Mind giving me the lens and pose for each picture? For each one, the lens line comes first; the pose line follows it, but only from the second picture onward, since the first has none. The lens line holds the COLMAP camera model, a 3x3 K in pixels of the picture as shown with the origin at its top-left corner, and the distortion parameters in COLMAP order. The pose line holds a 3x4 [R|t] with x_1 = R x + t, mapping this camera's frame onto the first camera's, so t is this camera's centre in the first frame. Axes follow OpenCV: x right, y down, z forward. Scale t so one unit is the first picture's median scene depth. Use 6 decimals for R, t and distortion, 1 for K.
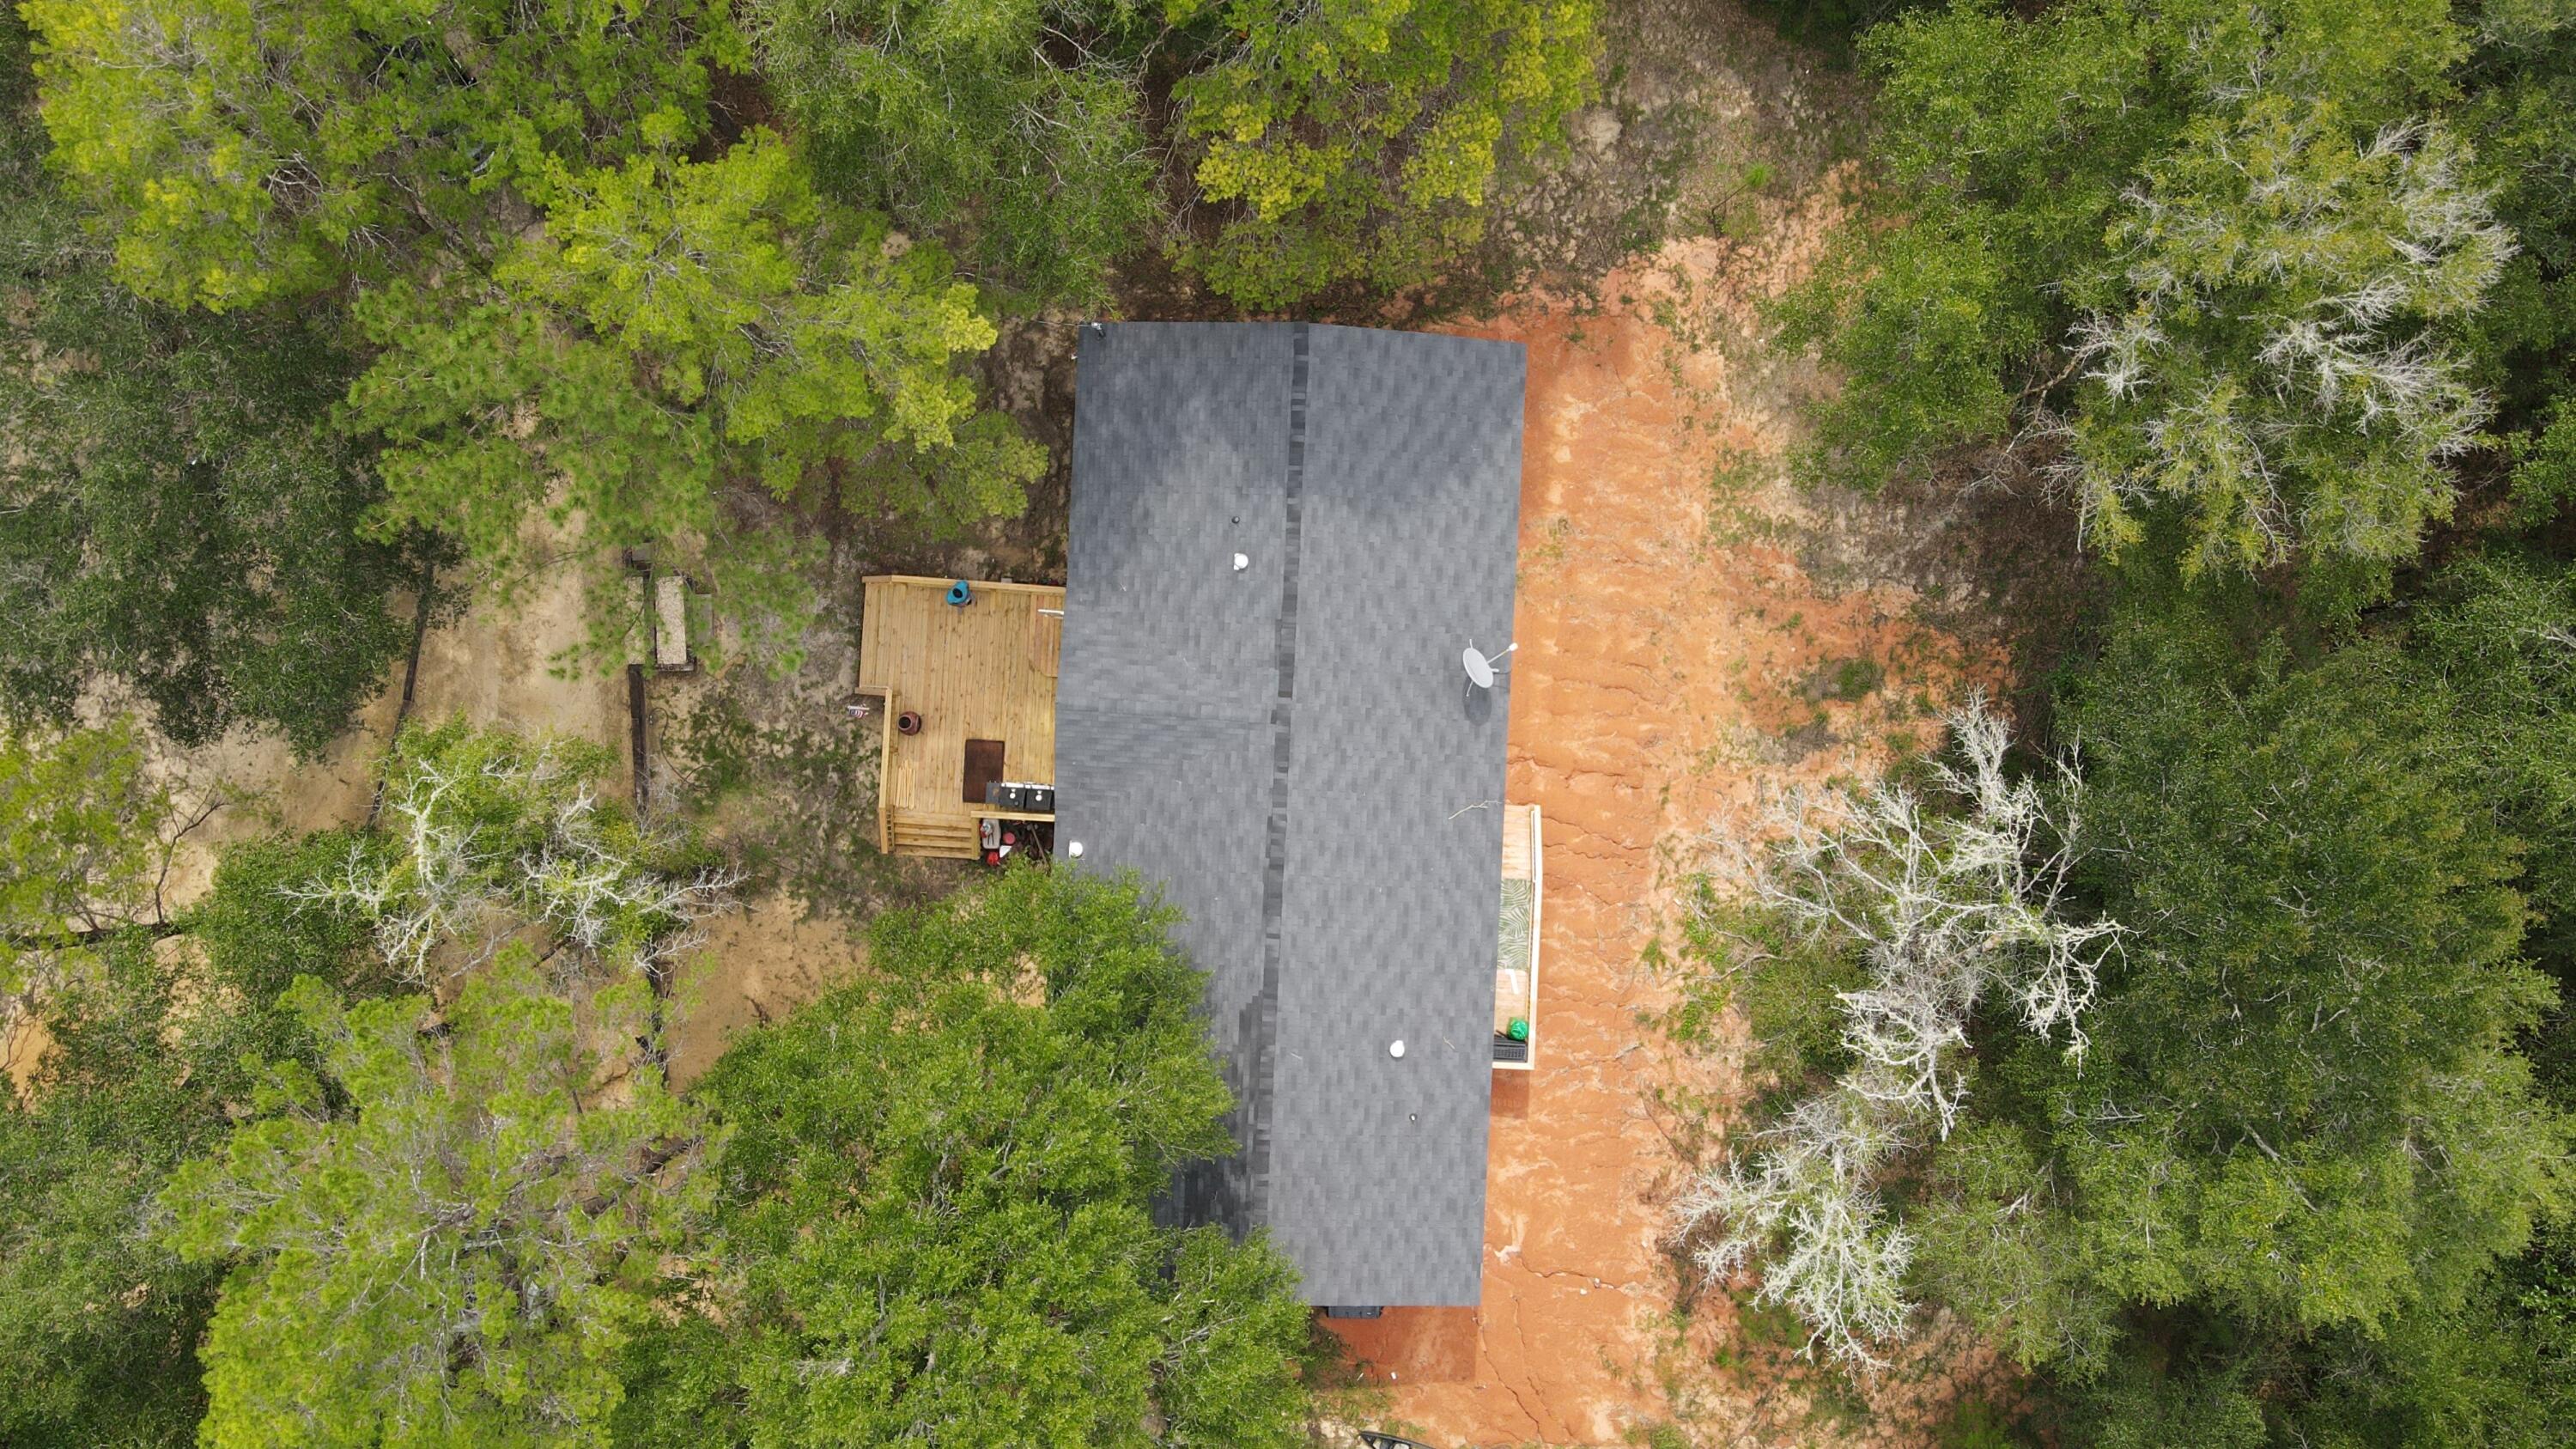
lens RADIAL K [[1901.6, 0, 1290.6], [0, 1901.6, 769.8], [0, 0, 1]] dist [0.009612, 0.034732]
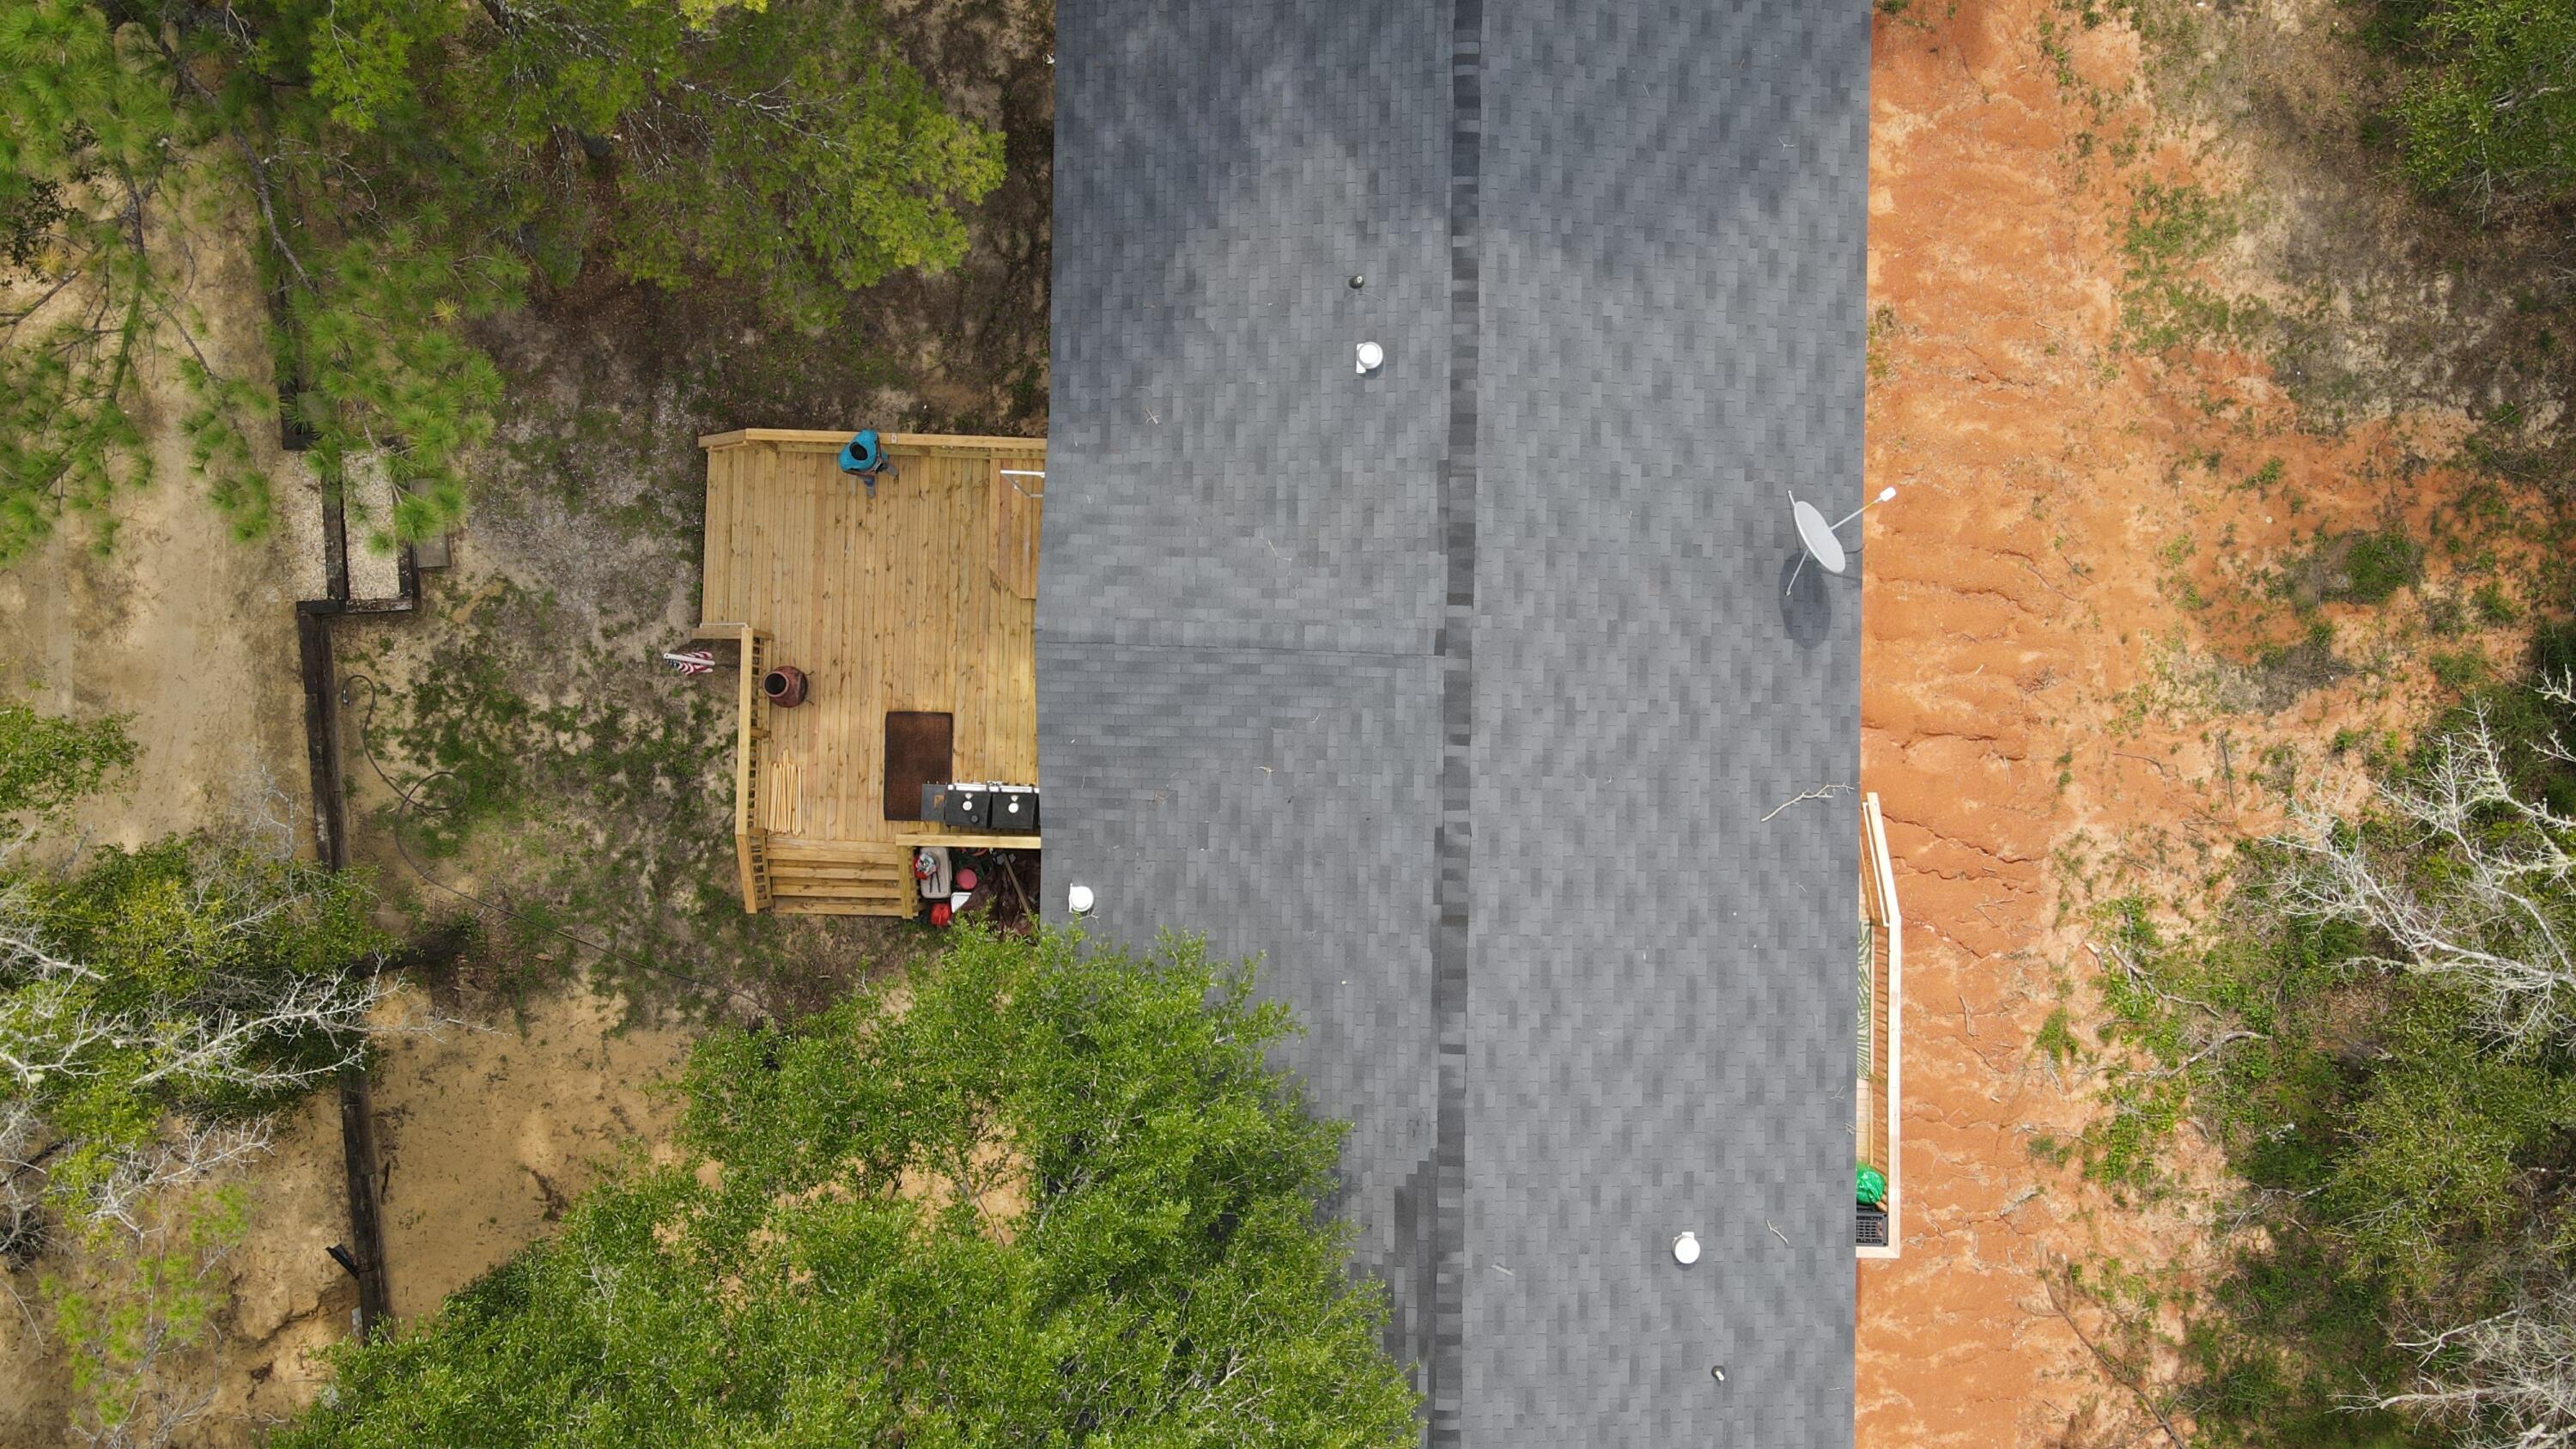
lens RADIAL K [[1907.2, 0, 1299.4], [0, 1907.2, 757.1], [0, 0, 1]] dist [-0.068696, 0.293520]
pose [[0.999459, -0.032698, 0.003641, -0.046534], [0.032747, 0.999363, -0.014195, 0.010072], [-0.003174, 0.014307, 0.999893, 0.414986]]
